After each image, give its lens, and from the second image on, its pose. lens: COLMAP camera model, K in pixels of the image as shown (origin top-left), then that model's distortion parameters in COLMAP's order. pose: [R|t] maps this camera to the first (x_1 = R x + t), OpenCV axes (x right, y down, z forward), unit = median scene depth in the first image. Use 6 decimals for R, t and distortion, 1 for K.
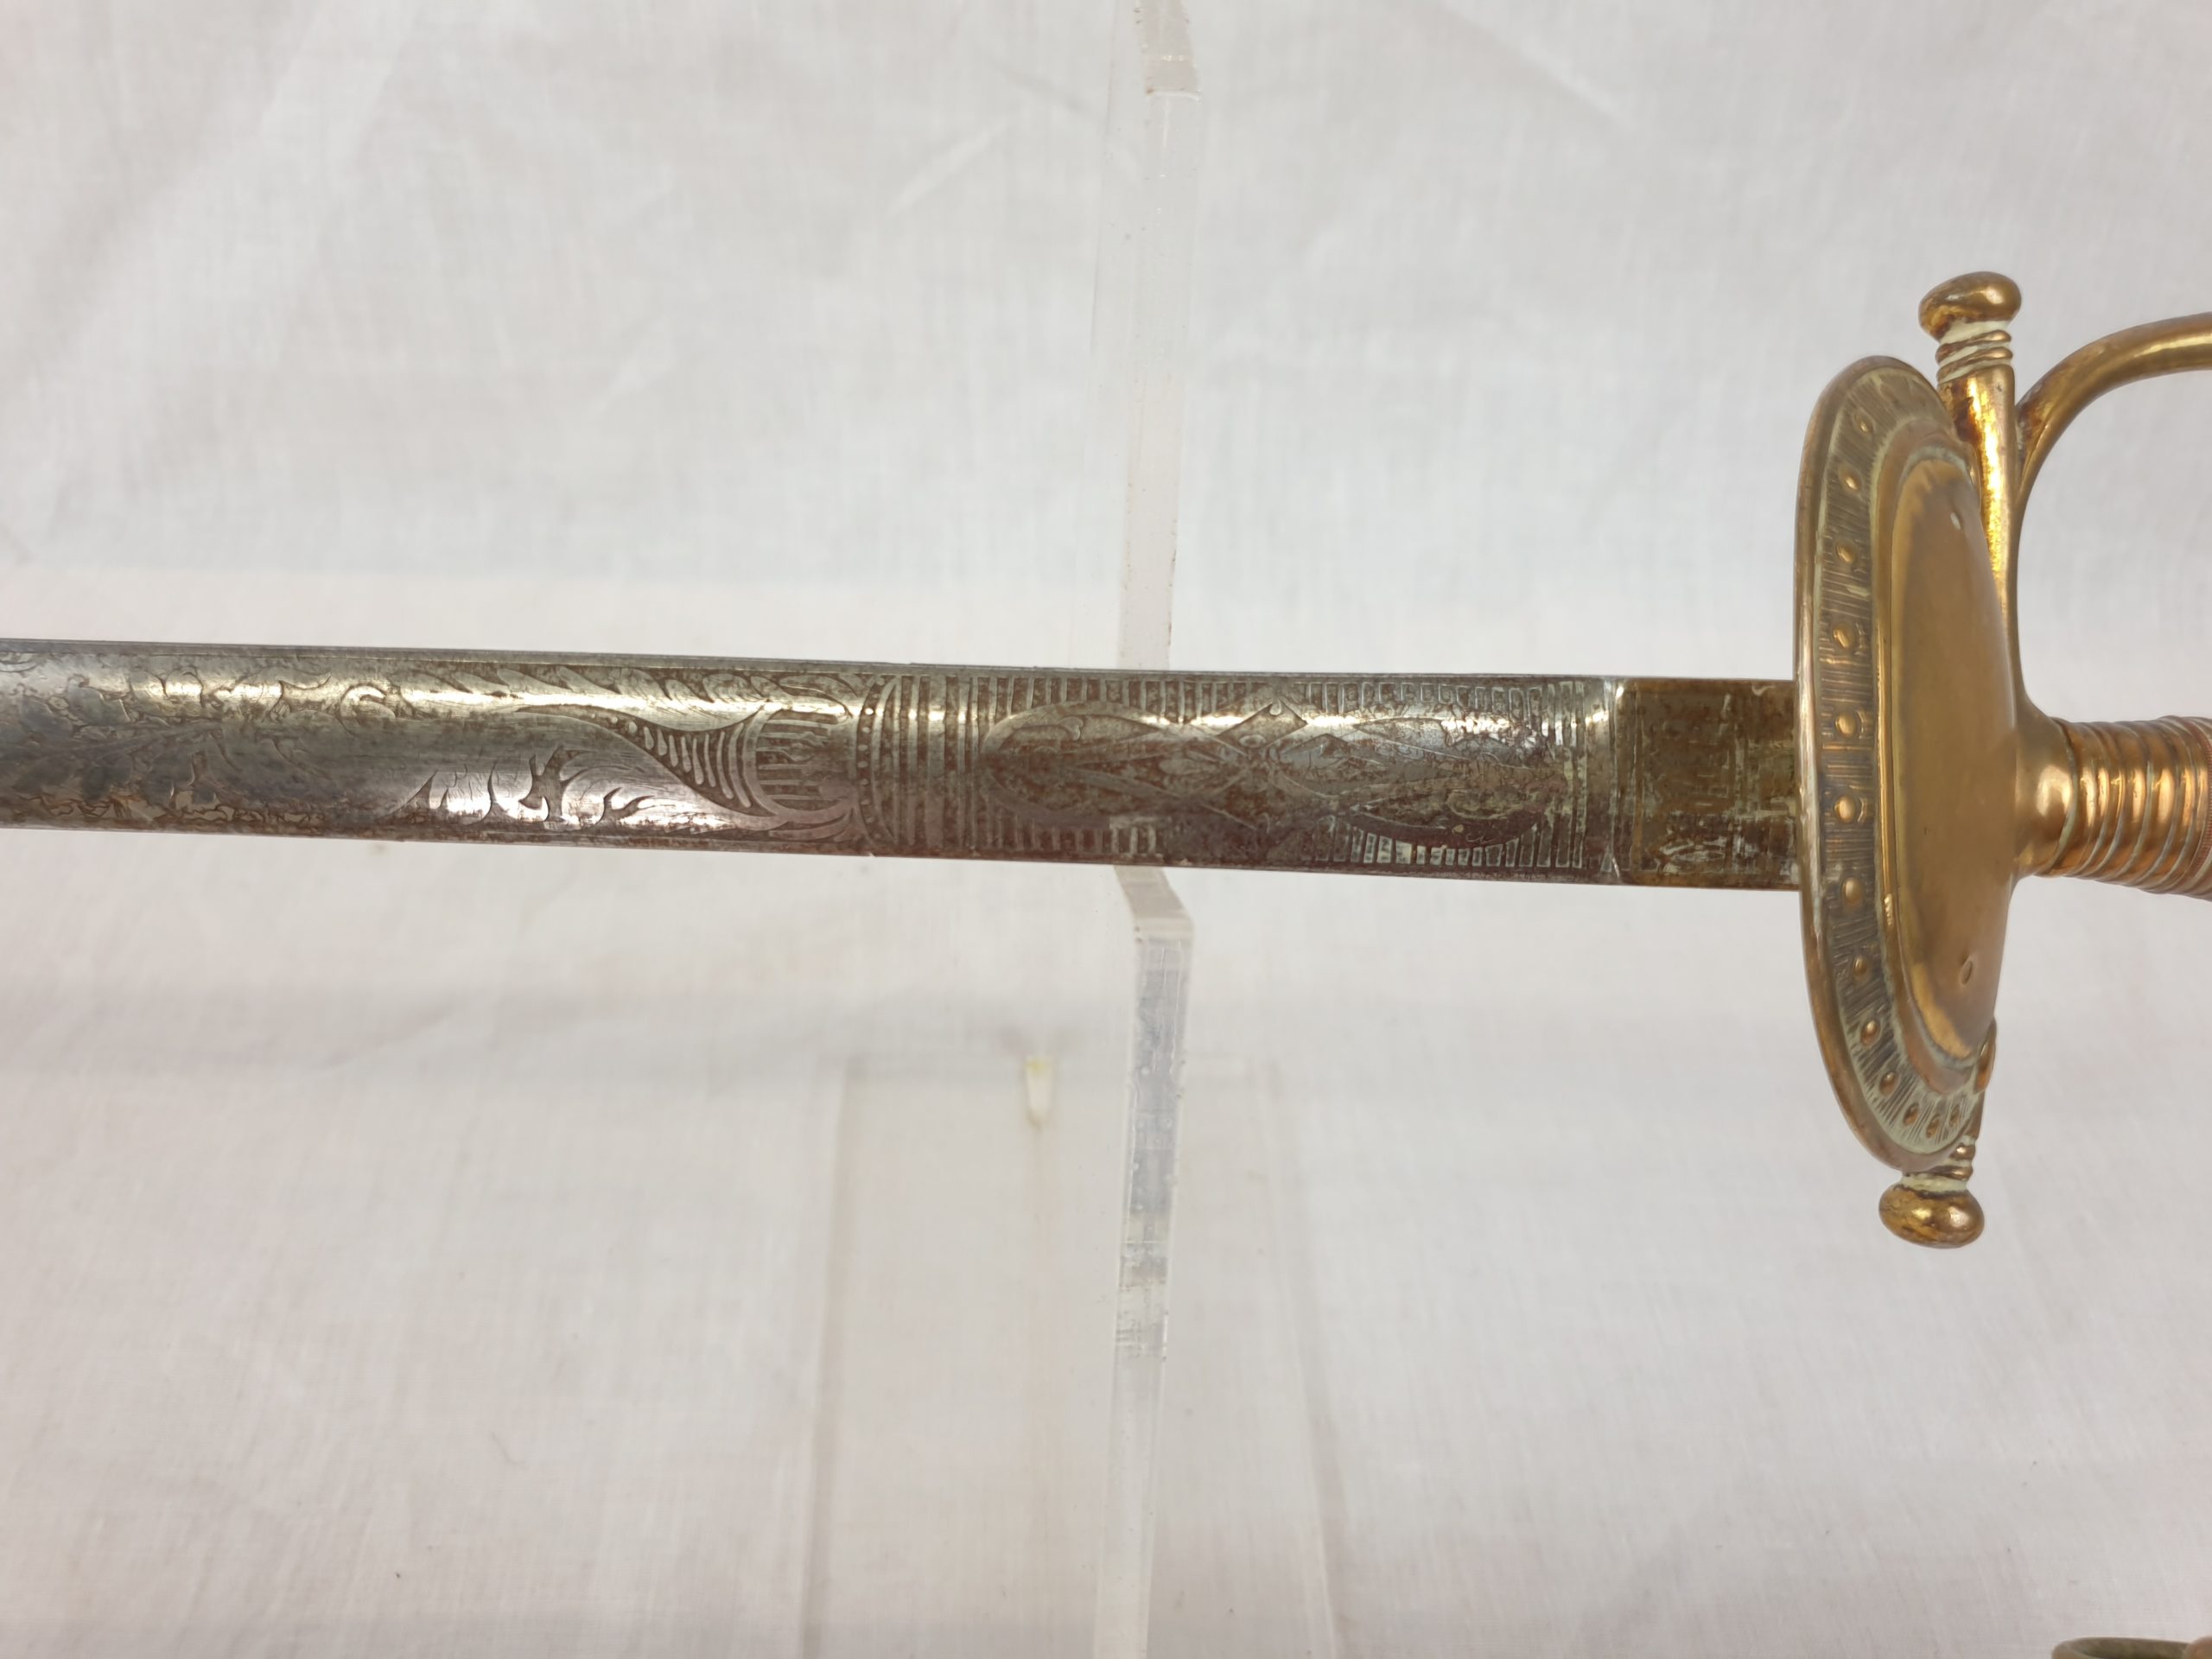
lens RADIAL K [[1769.2, 0, 1172.3], [0, 1769.2, 811.6], [0, 0, 1]] dist [-0.027829, 0.007143]
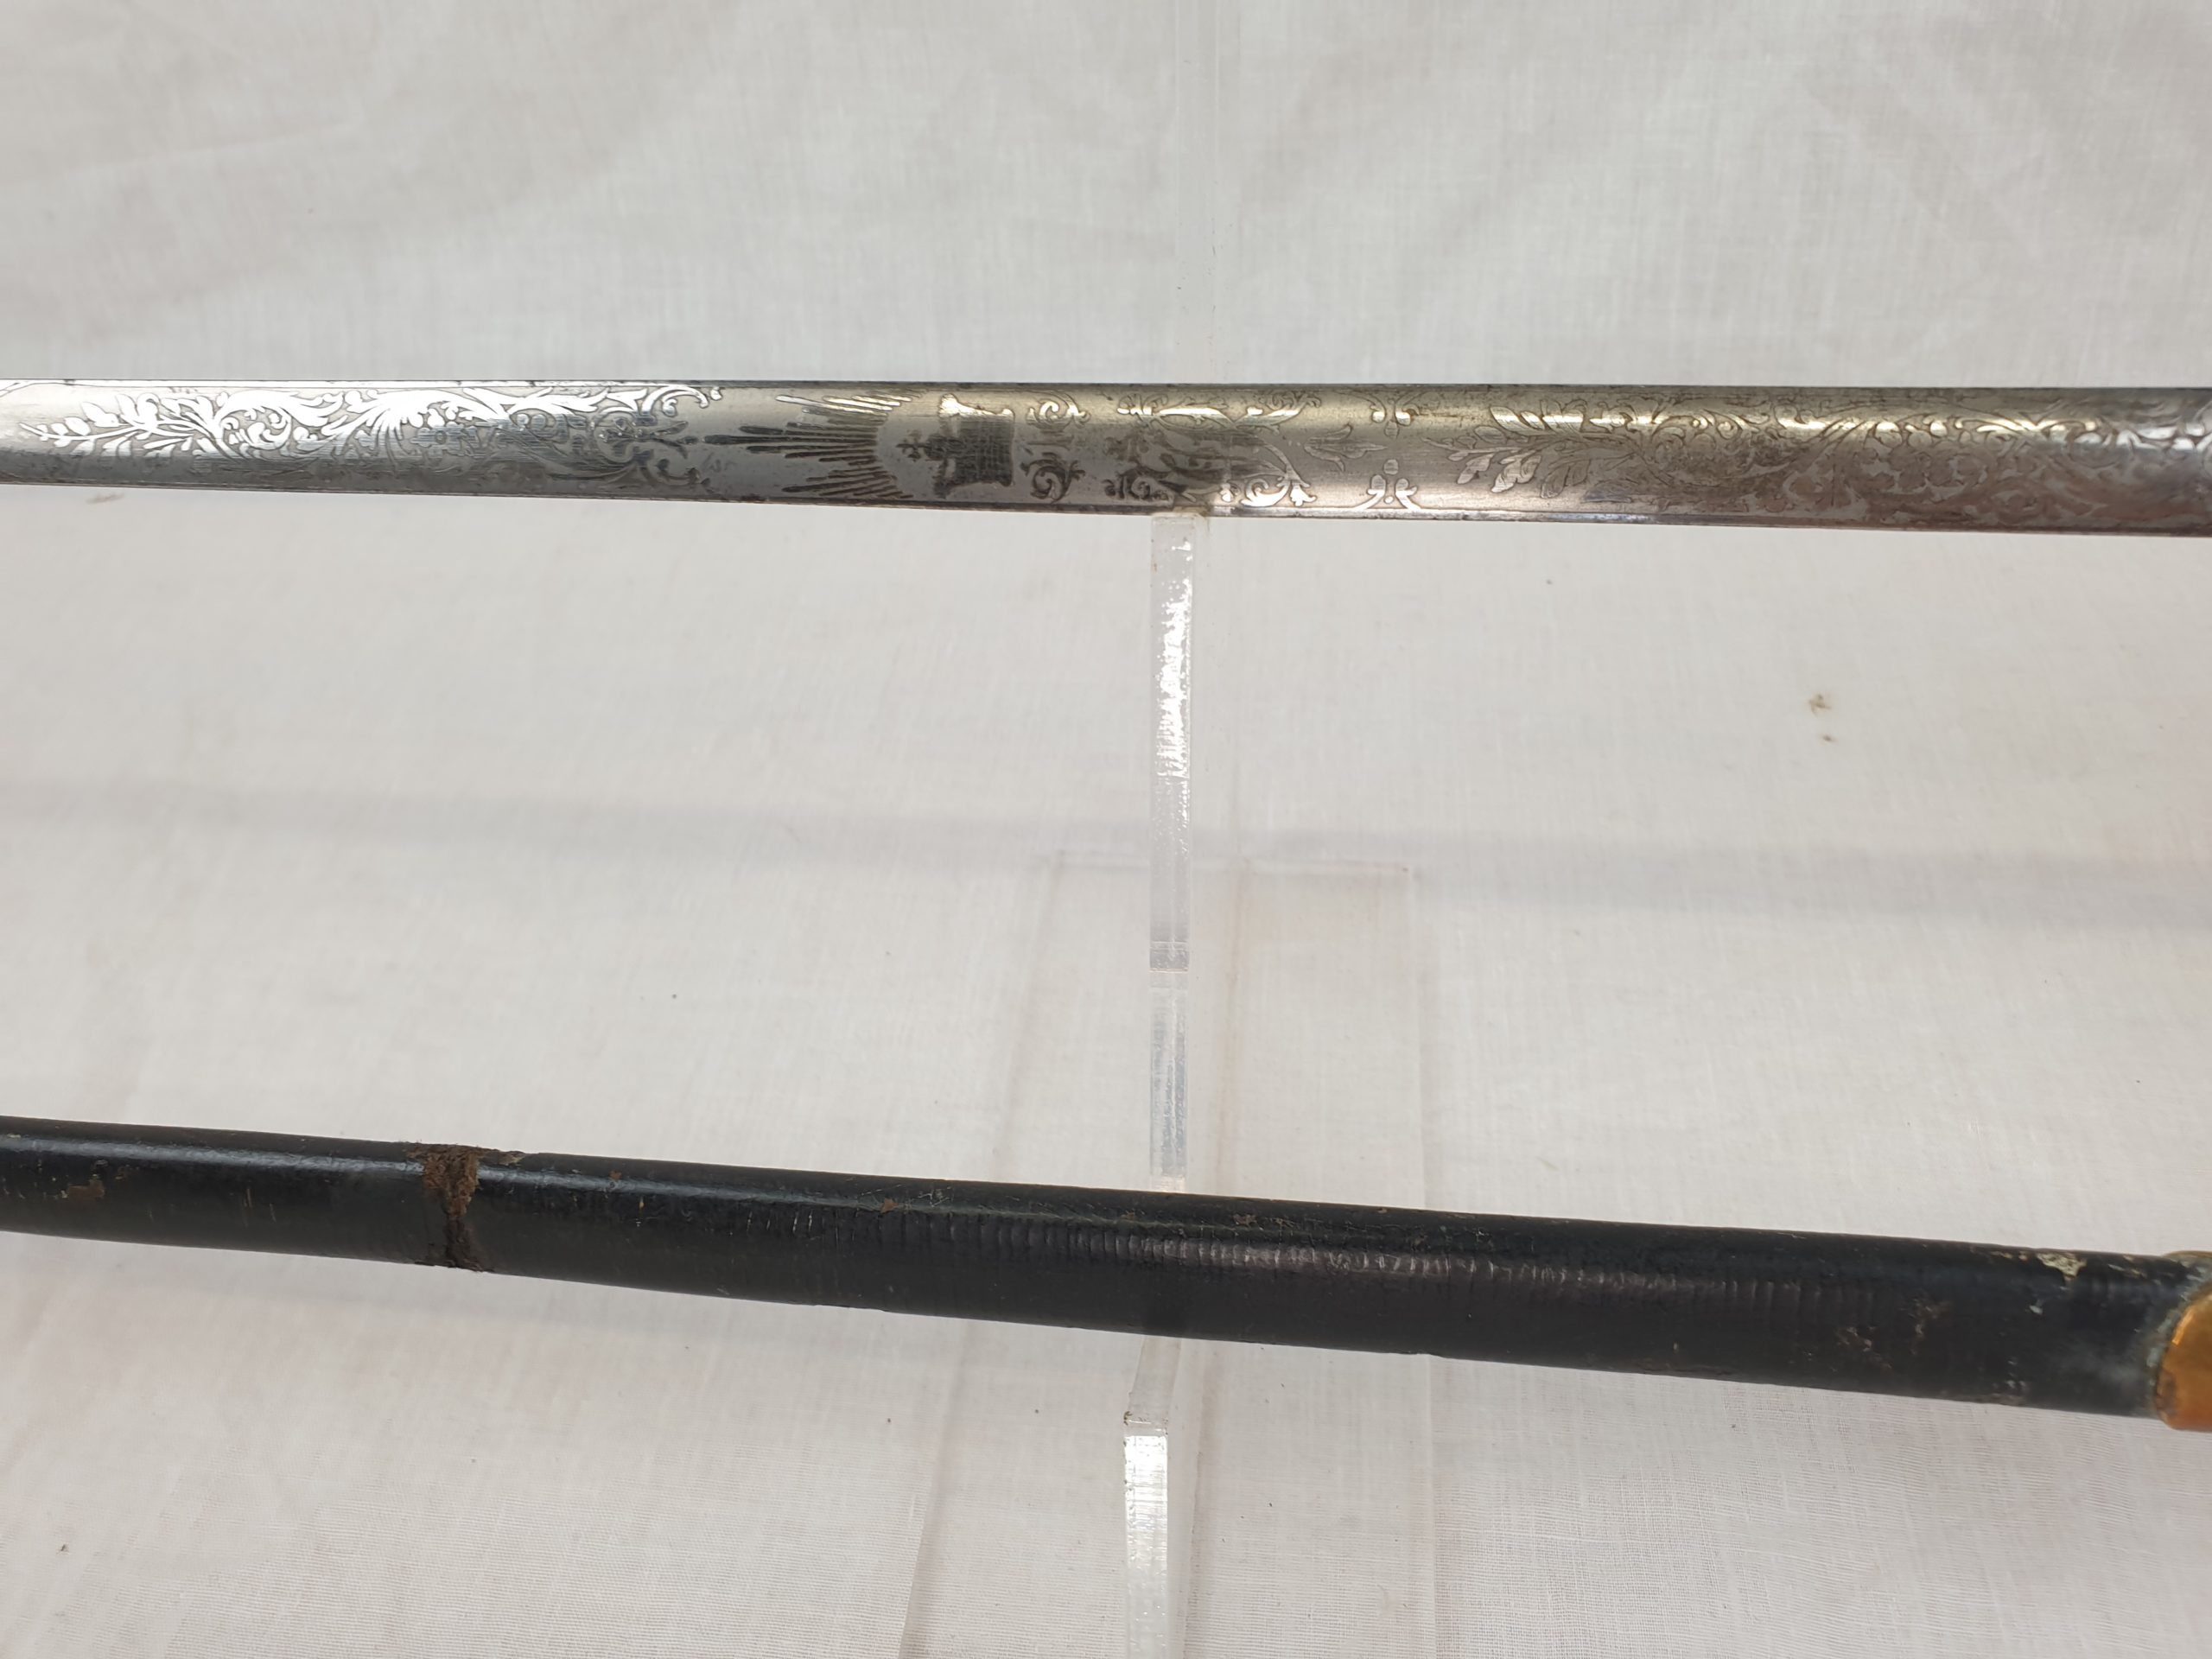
lens RADIAL K [[1782.9, 0, 1130.2], [0, 1782.9, 819.5], [0, 0, 1]] dist [-0.041678, 0.057620]
pose [[0.976603, 0.013861, -0.214605, -0.623503], [-0.024187, 0.998668, -0.045566, 0.130011], [0.213688, 0.049690, 0.975637, -0.185130]]
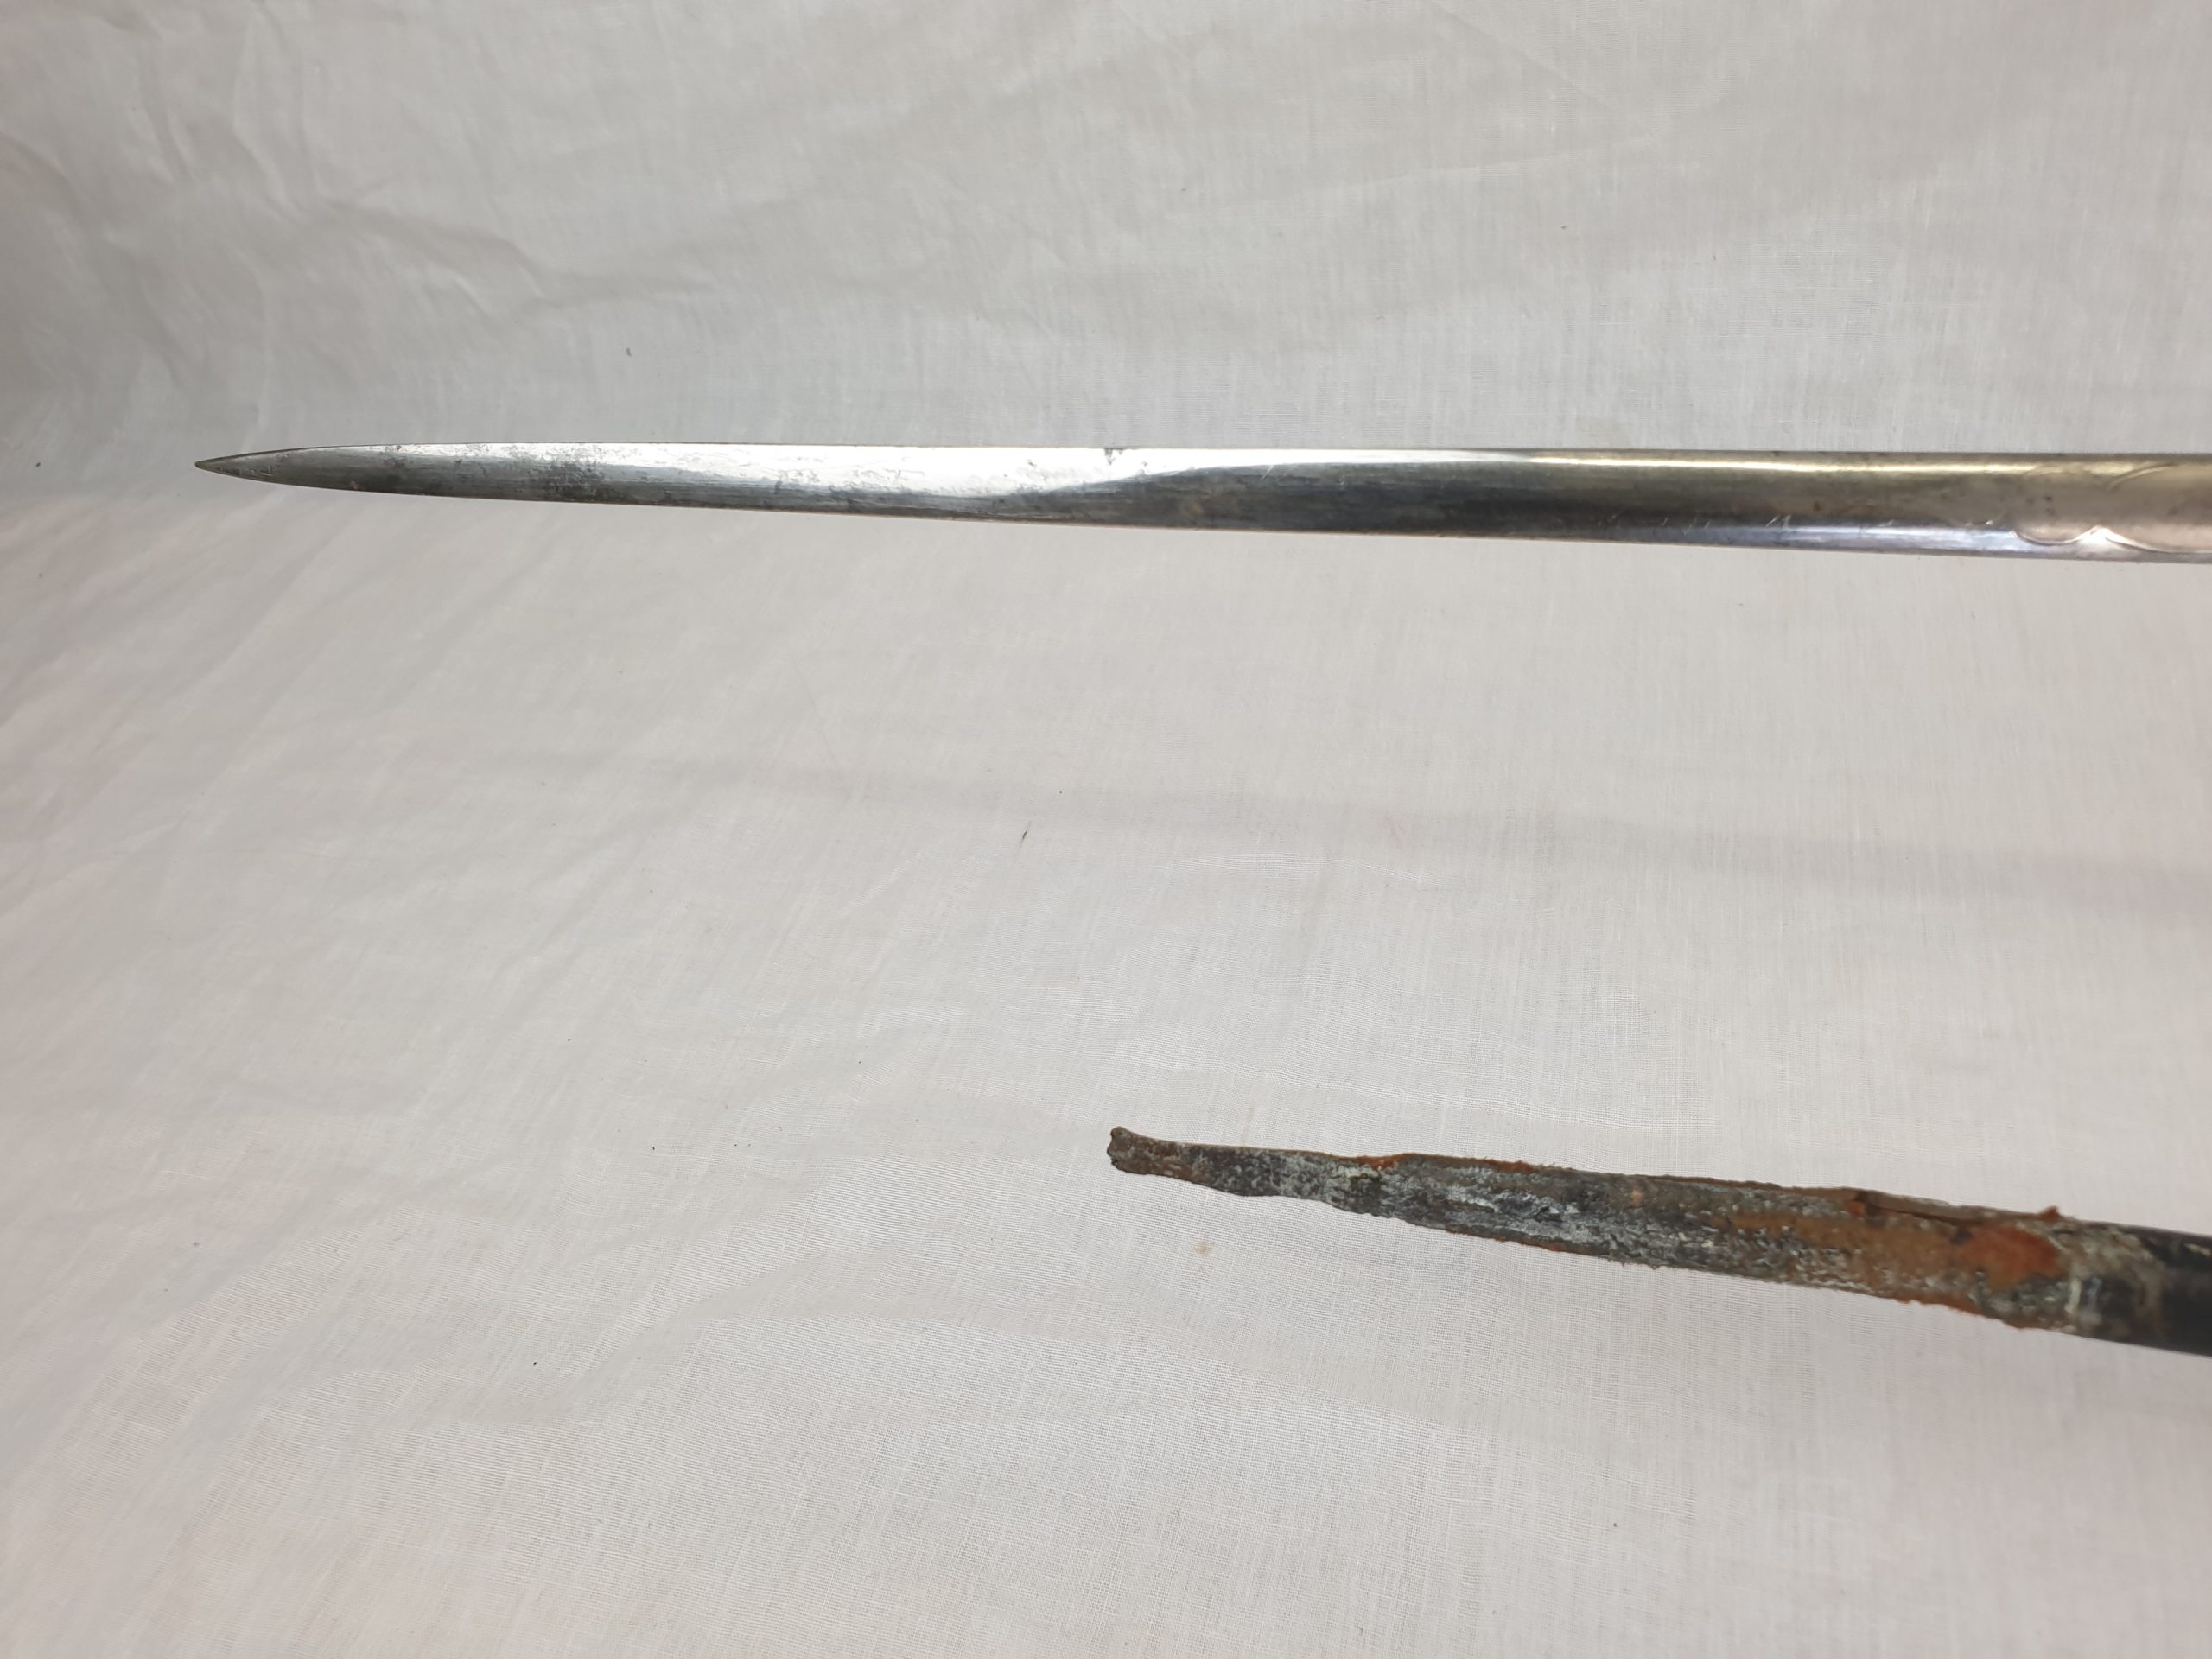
lens RADIAL K [[1758.5, 0, 1106.0], [0, 1758.5, 829.5], [0, 0, 1]] dist [-0.006032, 0.004022]
pose [[0.928821, 0.052506, -0.366790, -1.360063], [-0.060494, 0.998115, -0.010308, 0.104935], [0.365557, 0.031763, 0.930247, -0.361302]]
